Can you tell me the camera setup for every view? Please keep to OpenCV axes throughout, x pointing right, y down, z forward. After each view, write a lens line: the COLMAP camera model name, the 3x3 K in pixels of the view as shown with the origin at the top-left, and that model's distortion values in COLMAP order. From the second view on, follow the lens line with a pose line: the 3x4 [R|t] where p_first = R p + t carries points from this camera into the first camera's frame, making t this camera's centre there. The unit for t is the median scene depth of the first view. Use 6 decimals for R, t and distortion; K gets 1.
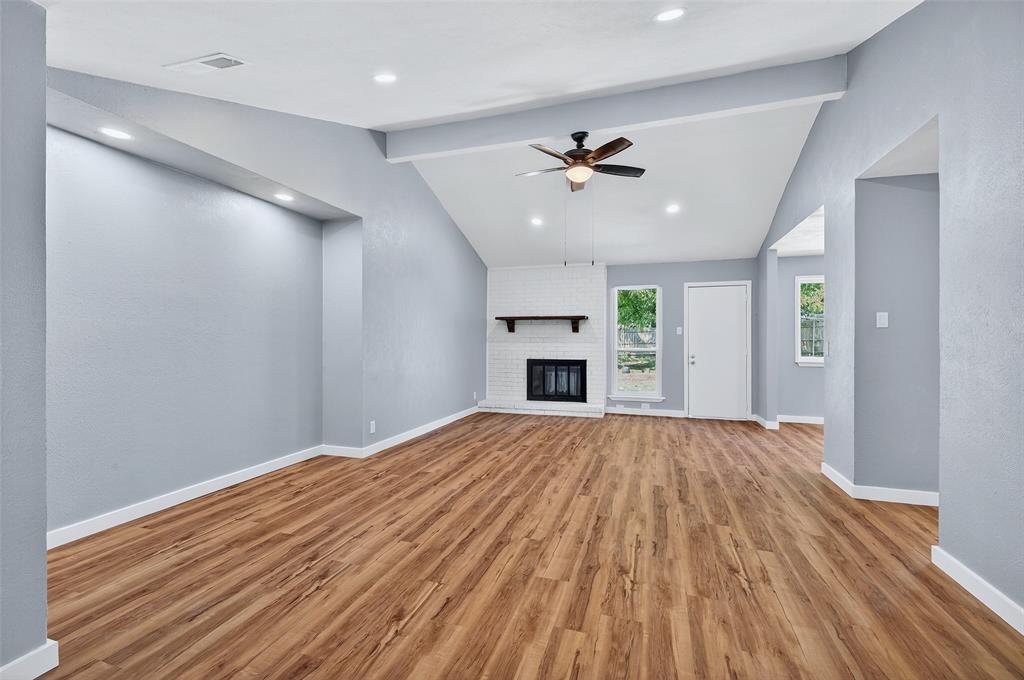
lens RADIAL K [[443.6, 0, 512.3], [0, 443.6, 338.2], [0, 0, 1]] dist [0.018843, 0.000386]
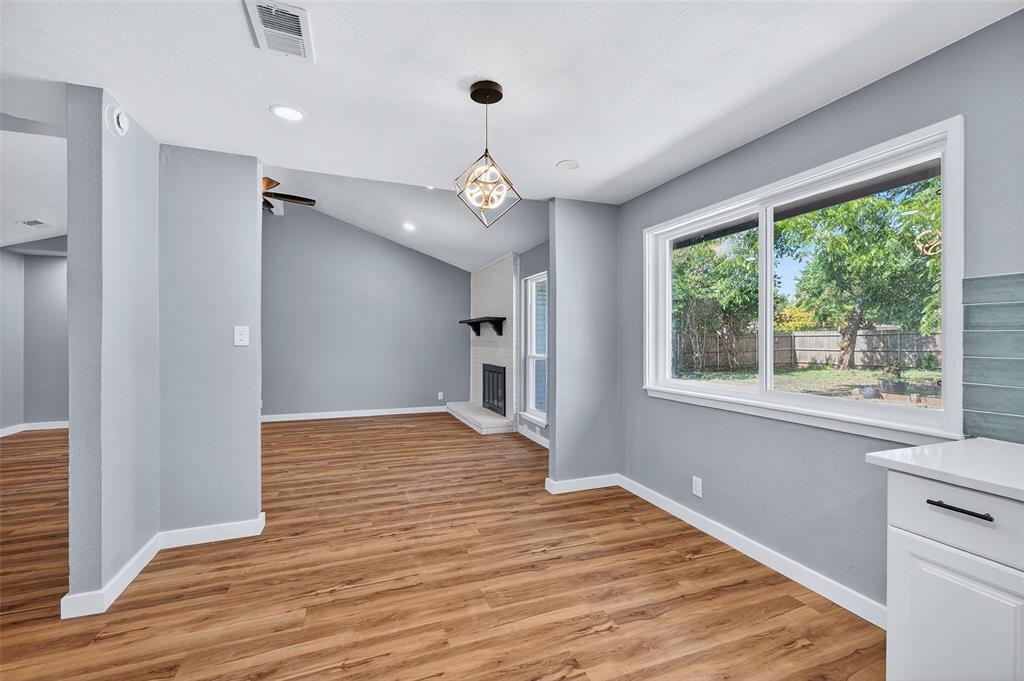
lens RADIAL K [[443.6, 0, 512.1], [0, 443.6, 338.8], [0, 0, 1]] dist [0.018843, 0.000386]
pose [[0.630219, -0.004098, -0.776406, 0.802741], [0.003661, 0.999991, -0.002307, -0.004059], [0.776408, -0.001389, 0.630229, 0.447254]]
